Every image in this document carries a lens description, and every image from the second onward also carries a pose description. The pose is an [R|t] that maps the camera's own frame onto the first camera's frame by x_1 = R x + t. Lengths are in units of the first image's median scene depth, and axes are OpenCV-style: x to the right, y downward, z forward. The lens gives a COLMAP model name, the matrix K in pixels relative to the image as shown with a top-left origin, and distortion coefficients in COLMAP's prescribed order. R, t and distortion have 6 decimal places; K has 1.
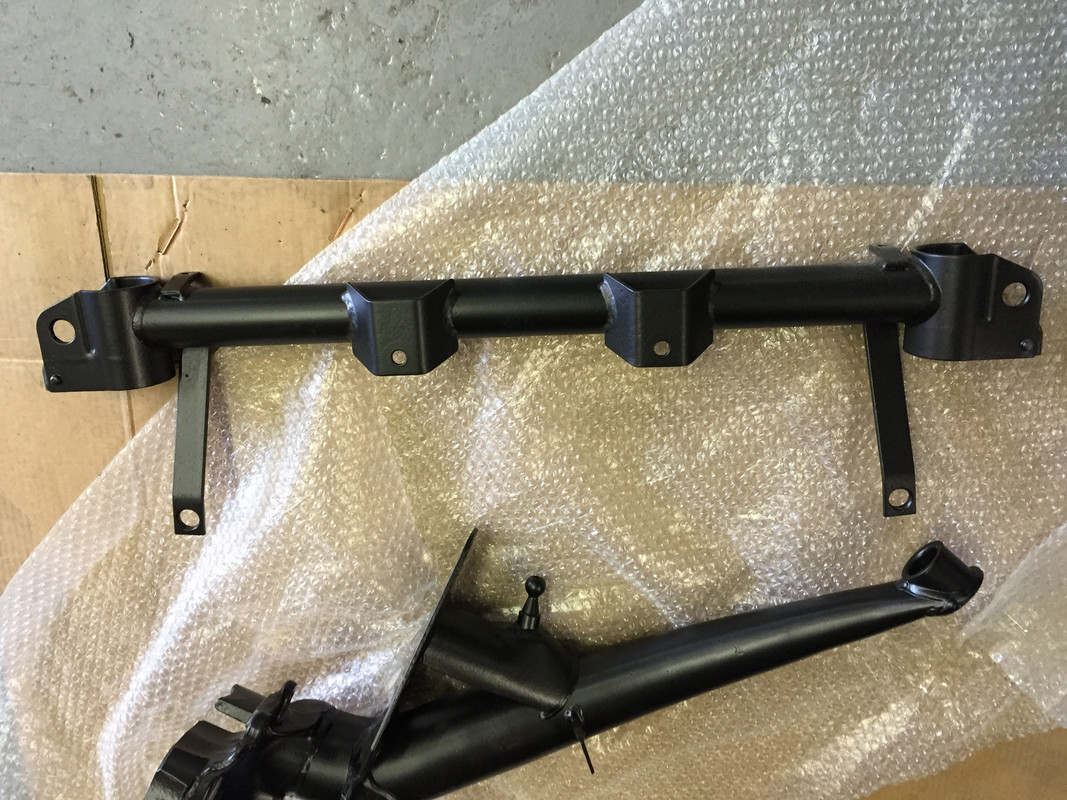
lens RADIAL K [[909.0, 0, 533.5], [0, 909.0, 400.0], [0, 0, 1]] dist [0.073380, -0.103874]
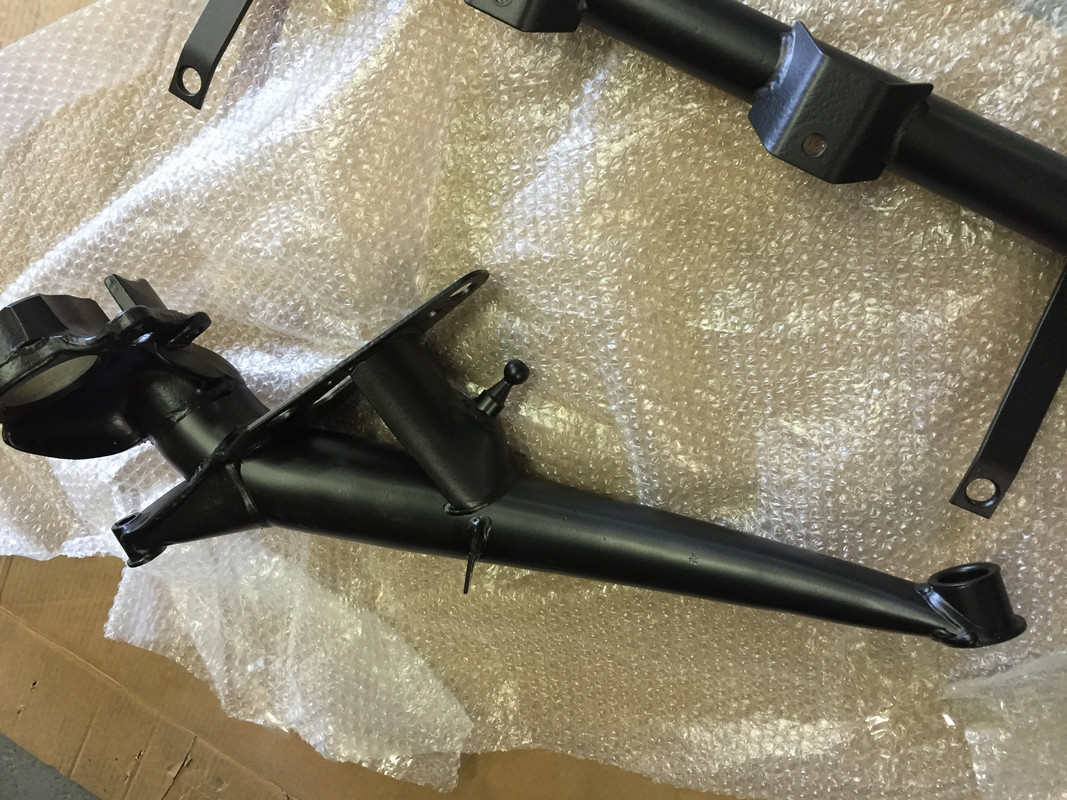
lens RADIAL K [[909.0, 0, 533.5], [0, 909.0, 400.0], [0, 0, 1]] dist [0.073380, -0.103874]
pose [[0.865182, 0.497816, -0.060324, 0.079119], [-0.490782, 0.865304, 0.101894, 0.137717], [0.102922, -0.058551, 0.992965, 0.191855]]
